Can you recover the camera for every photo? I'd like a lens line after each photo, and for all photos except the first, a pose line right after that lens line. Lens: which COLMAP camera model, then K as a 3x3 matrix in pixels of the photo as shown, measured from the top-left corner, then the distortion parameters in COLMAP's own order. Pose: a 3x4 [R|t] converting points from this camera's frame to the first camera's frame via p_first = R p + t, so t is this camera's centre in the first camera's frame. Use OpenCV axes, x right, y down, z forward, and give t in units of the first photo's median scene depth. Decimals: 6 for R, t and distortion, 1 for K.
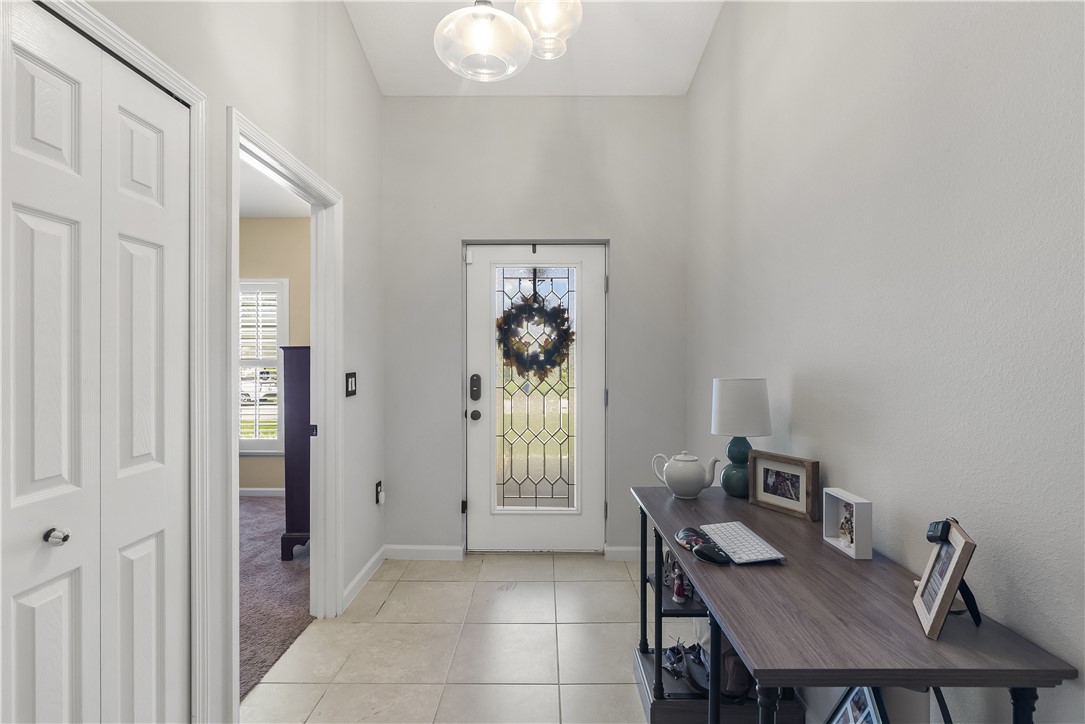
lens RADIAL K [[498.9, 0, 542.3], [0, 498.9, 360.0], [0, 0, 1]] dist [-0.009148, -0.000820]
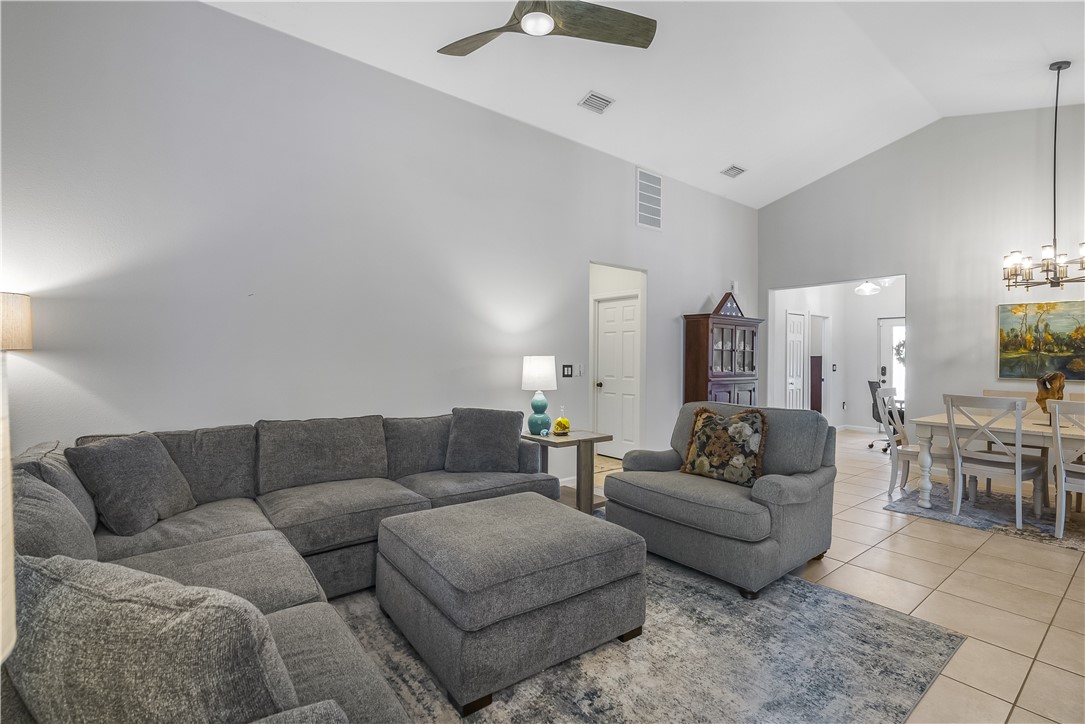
lens RADIAL K [[498.9, 0, 537.6], [0, 498.9, 360.8], [0, 0, 1]] dist [-0.009148, -0.000820]
pose [[0.619240, 0.011817, -0.785113, 0.820231], [-0.004993, 0.999926, 0.011113, -0.021844], [0.785186, -0.002962, 0.619253, -2.149645]]
